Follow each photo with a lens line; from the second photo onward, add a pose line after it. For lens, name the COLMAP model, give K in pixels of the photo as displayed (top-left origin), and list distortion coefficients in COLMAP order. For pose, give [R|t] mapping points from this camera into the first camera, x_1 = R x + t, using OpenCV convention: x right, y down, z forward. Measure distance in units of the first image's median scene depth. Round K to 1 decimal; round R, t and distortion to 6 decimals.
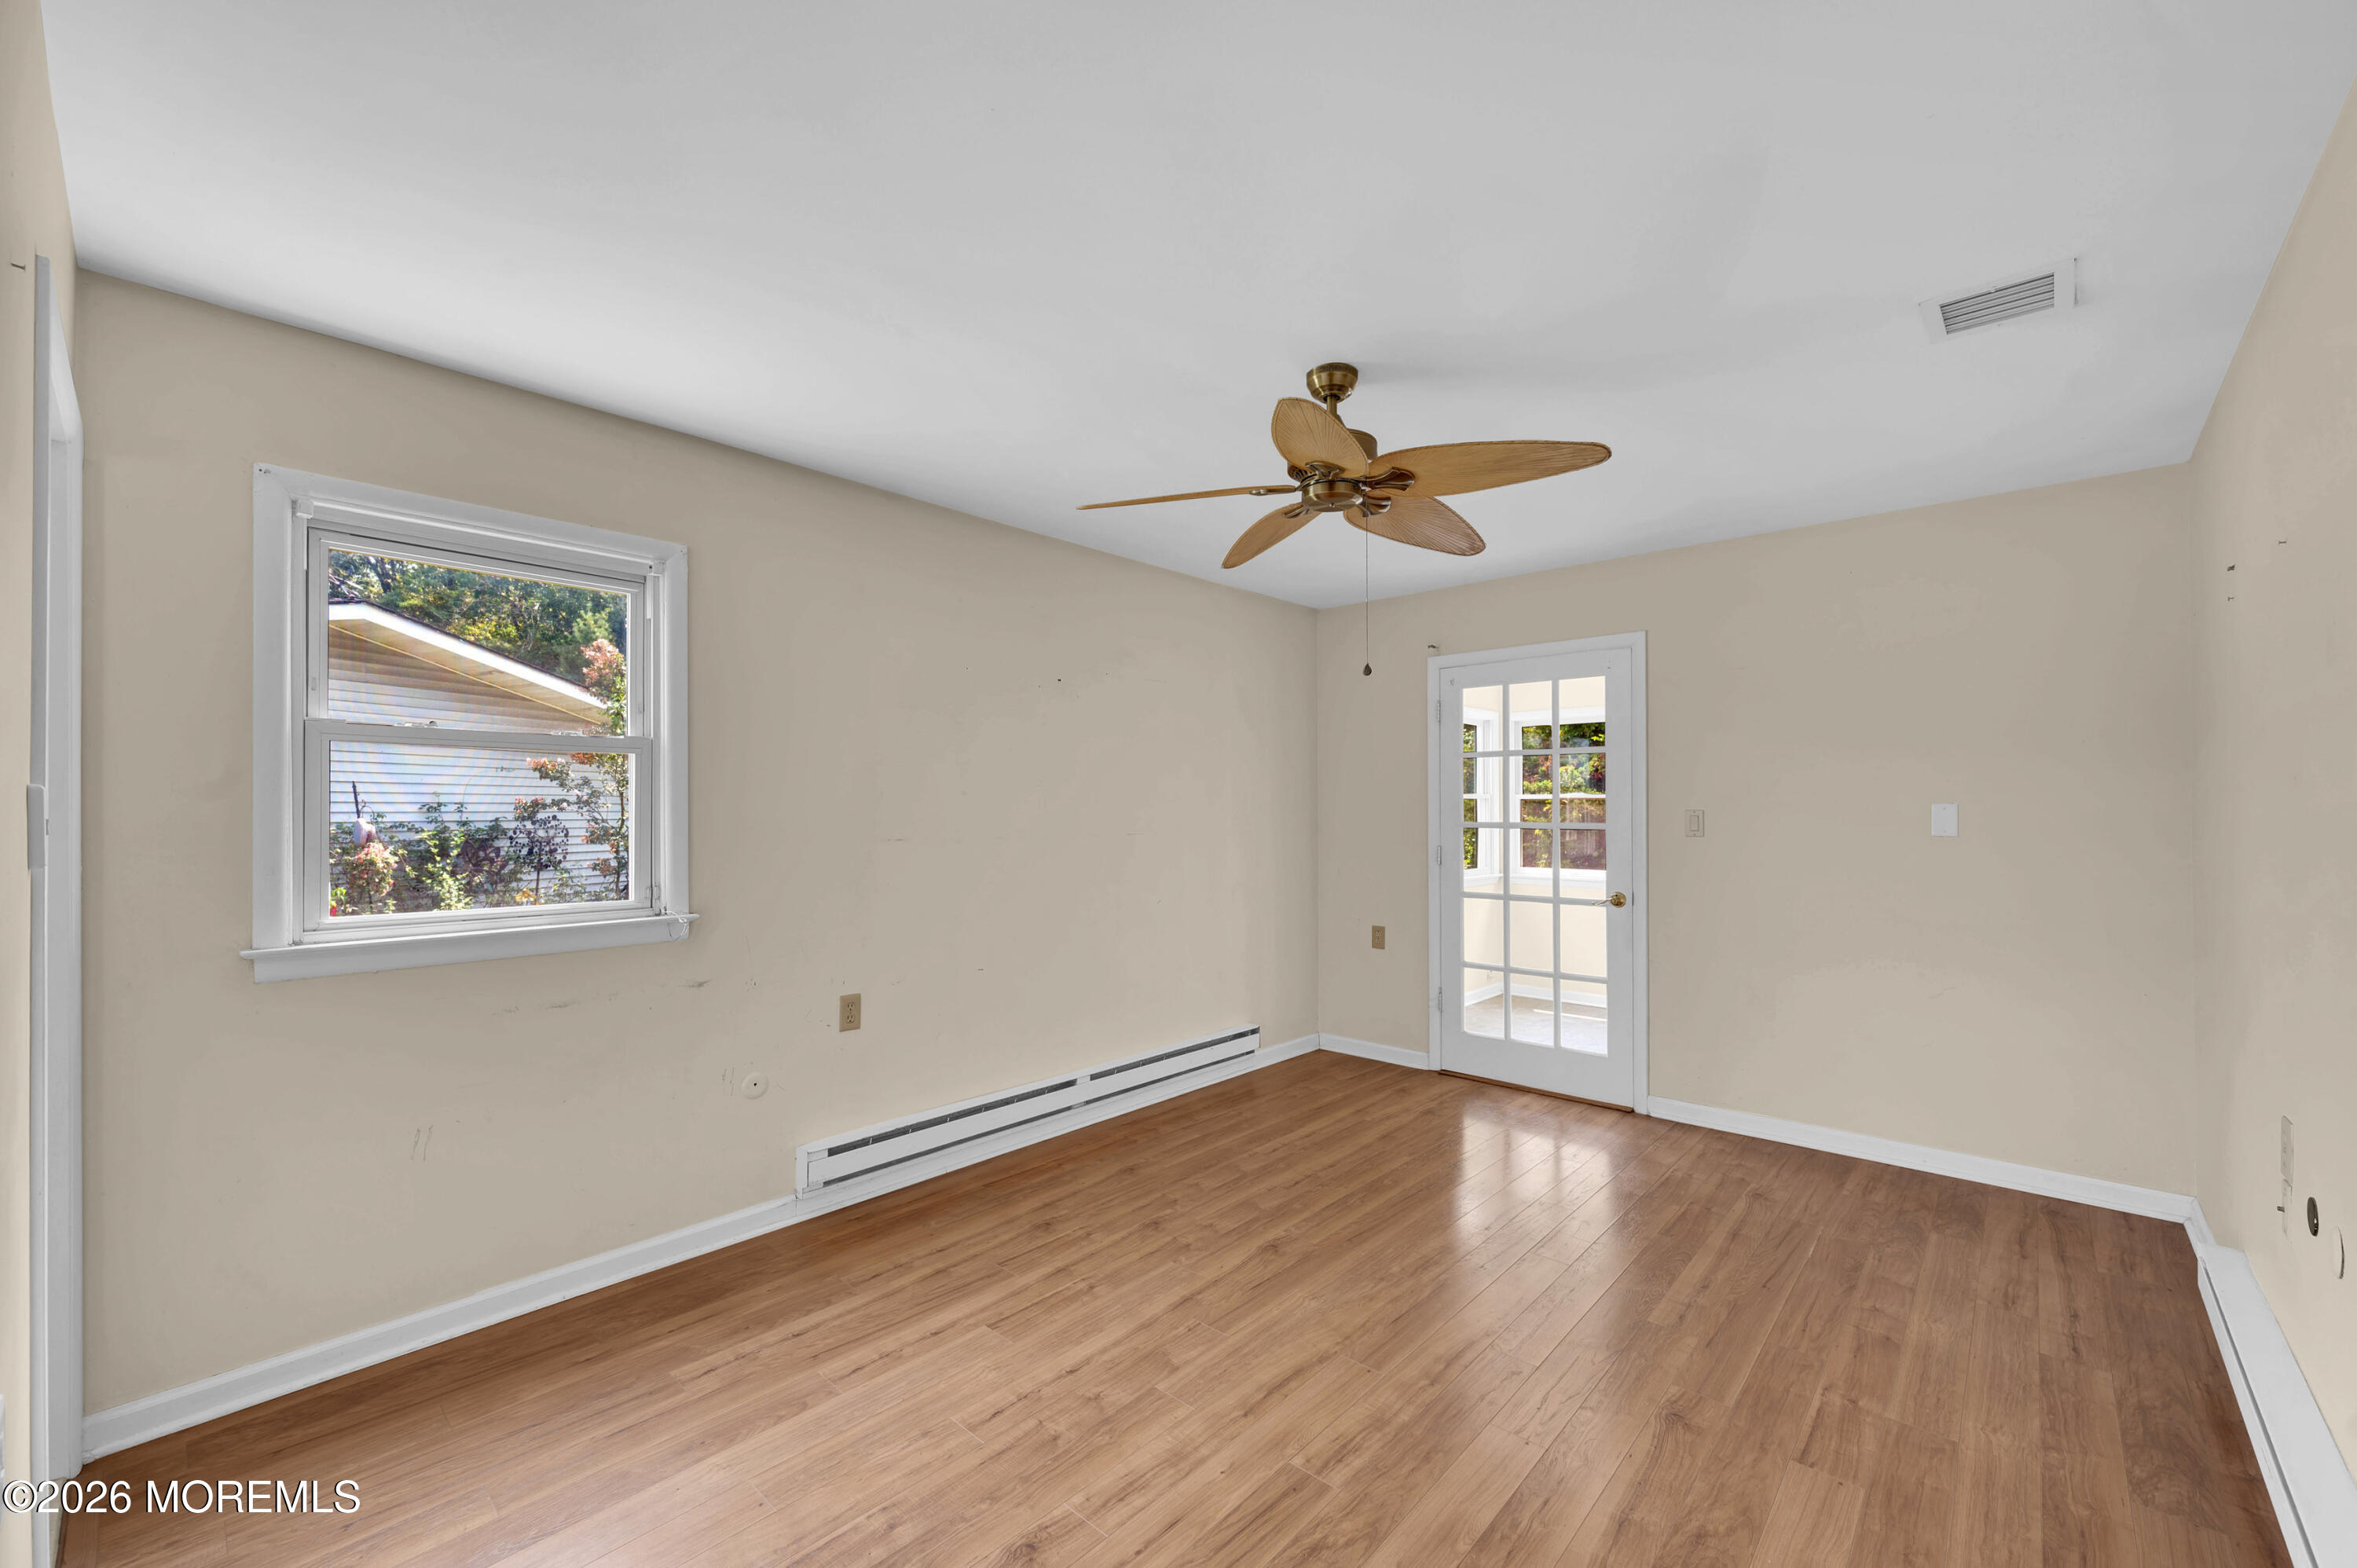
lens RADIAL K [[926.9, 0, 1175.8], [0, 926.9, 820.5], [0, 0, 1]] dist [-0.000086, 0.000008]
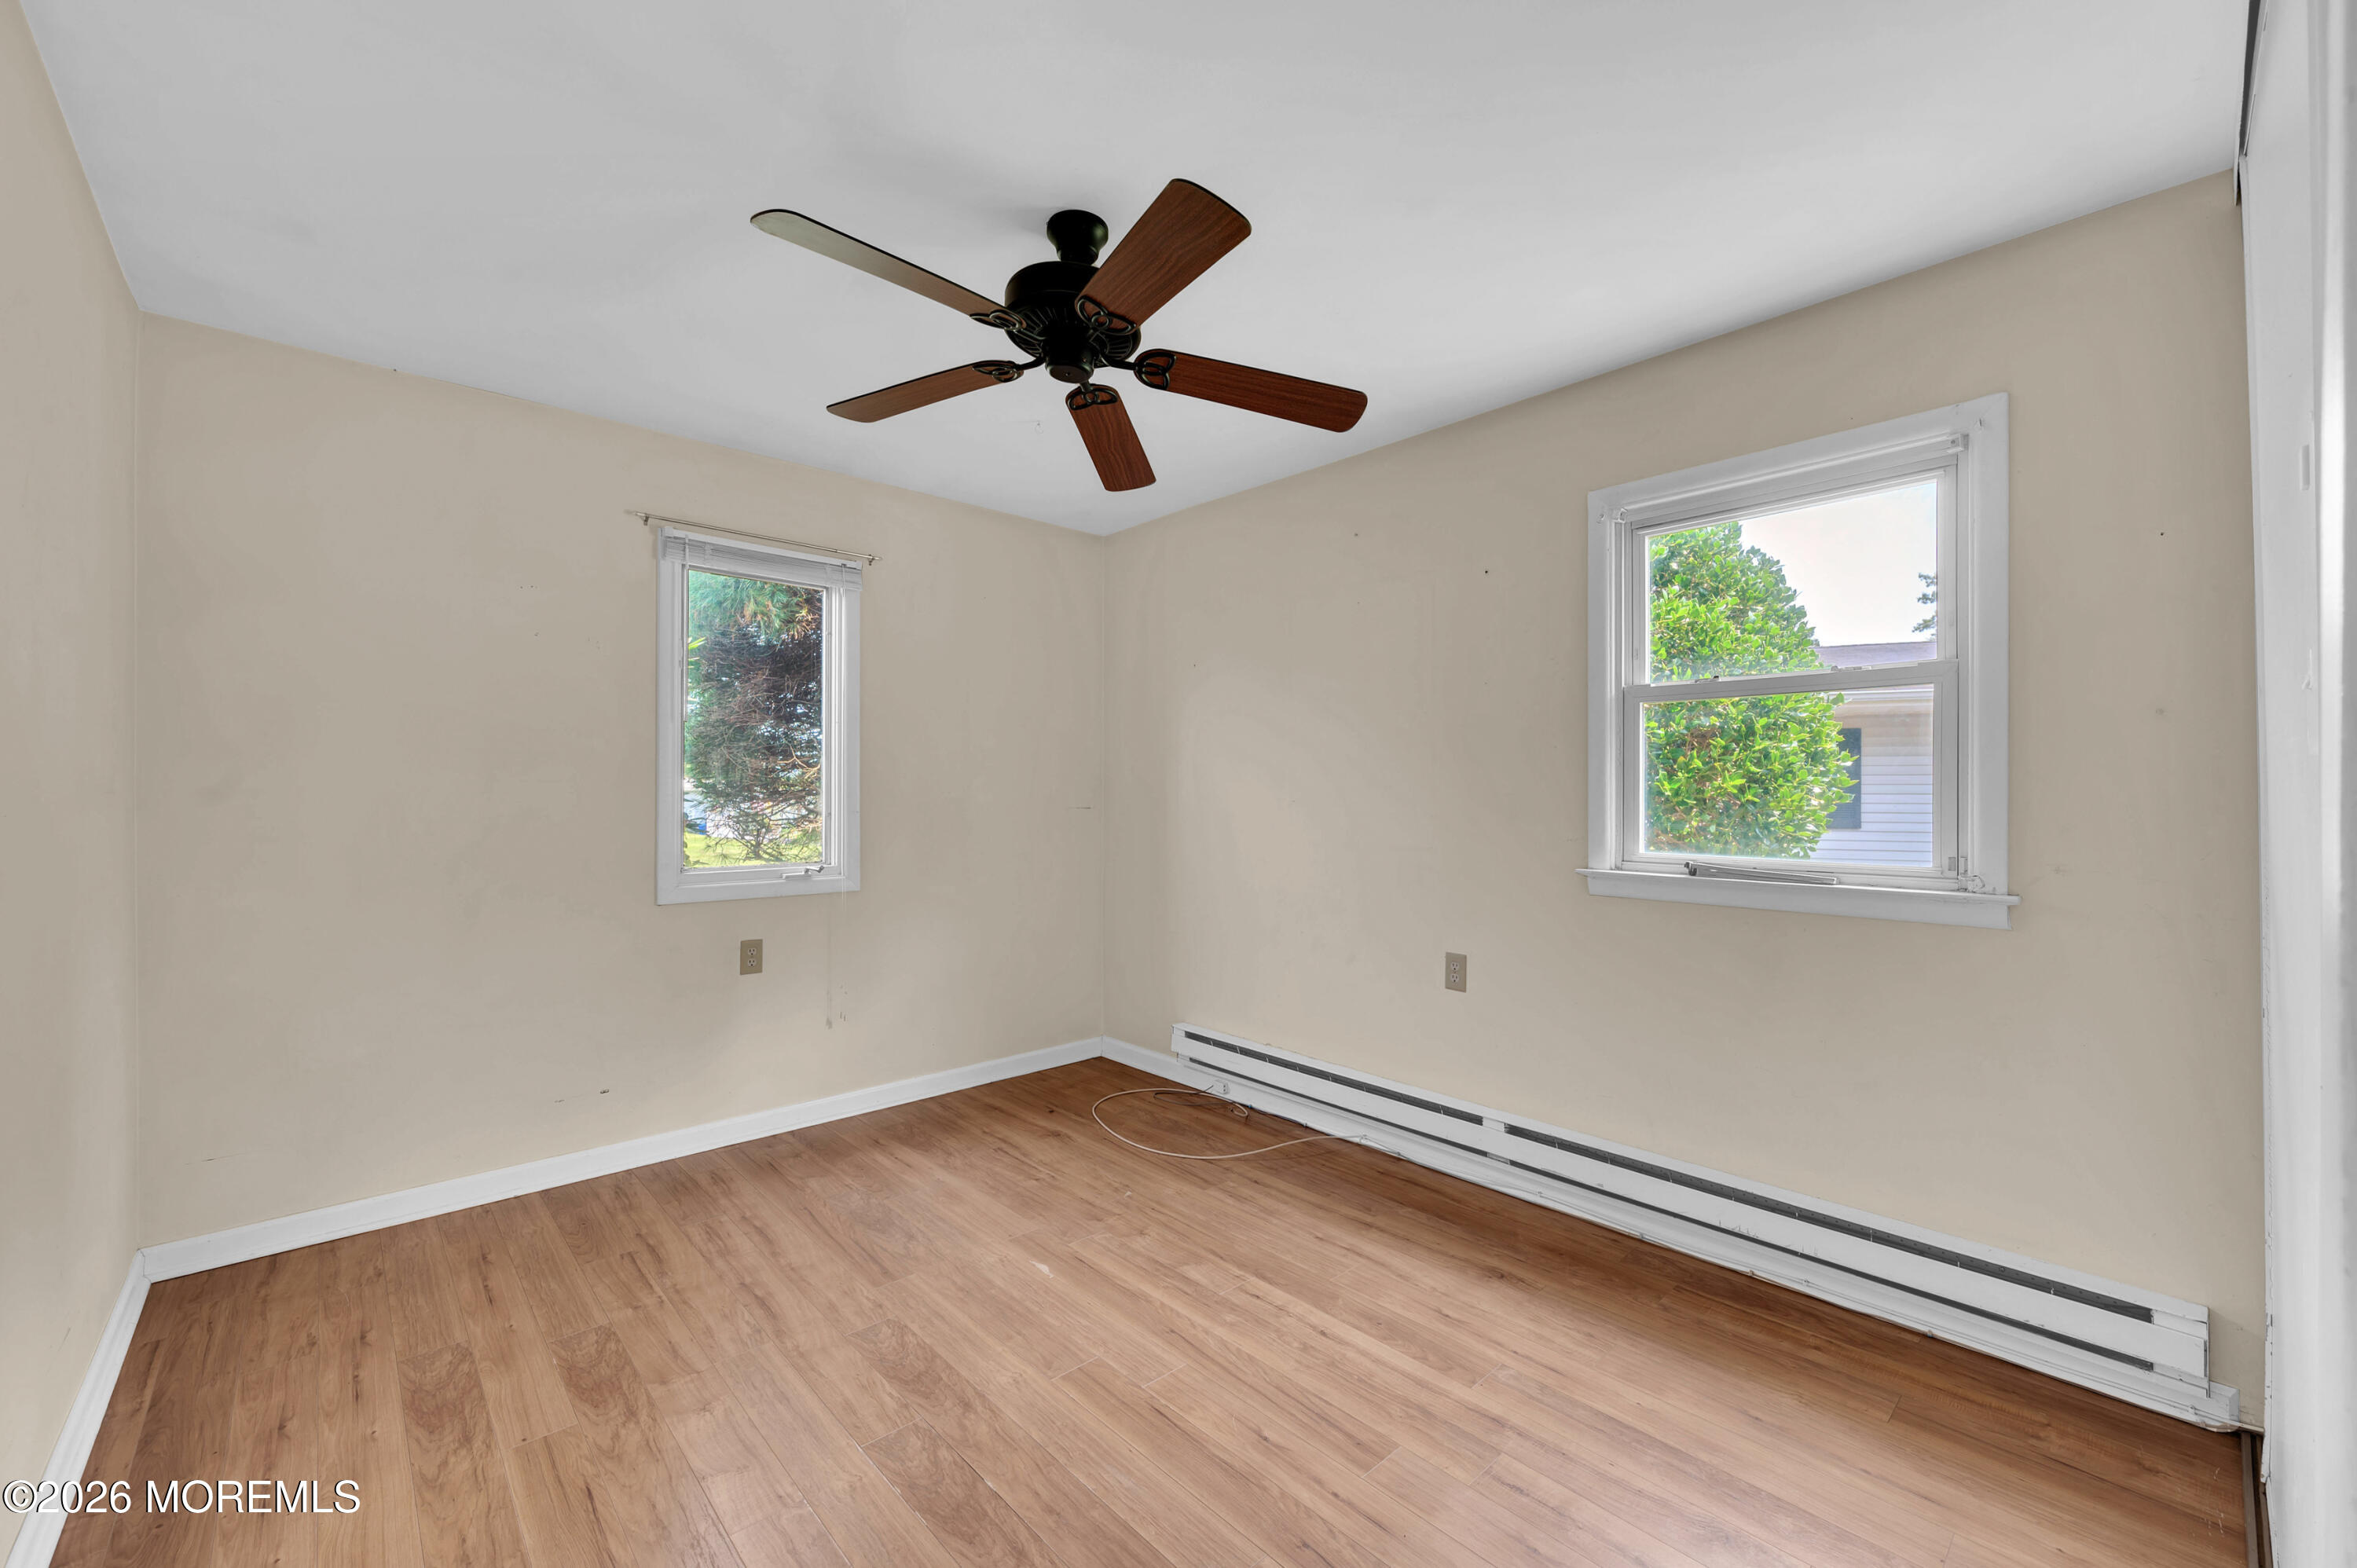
lens RADIAL K [[999.1, 0, 1164.7], [0, 999.1, 769.0], [0, 0, 1]] dist [-0.000453, -0.000074]
pose [[-0.065212, 0.003987, -0.997863, 0.565519], [-0.012261, 0.999913, 0.004796, 0.000864], [0.997796, 0.012547, -0.065158, 0.642408]]
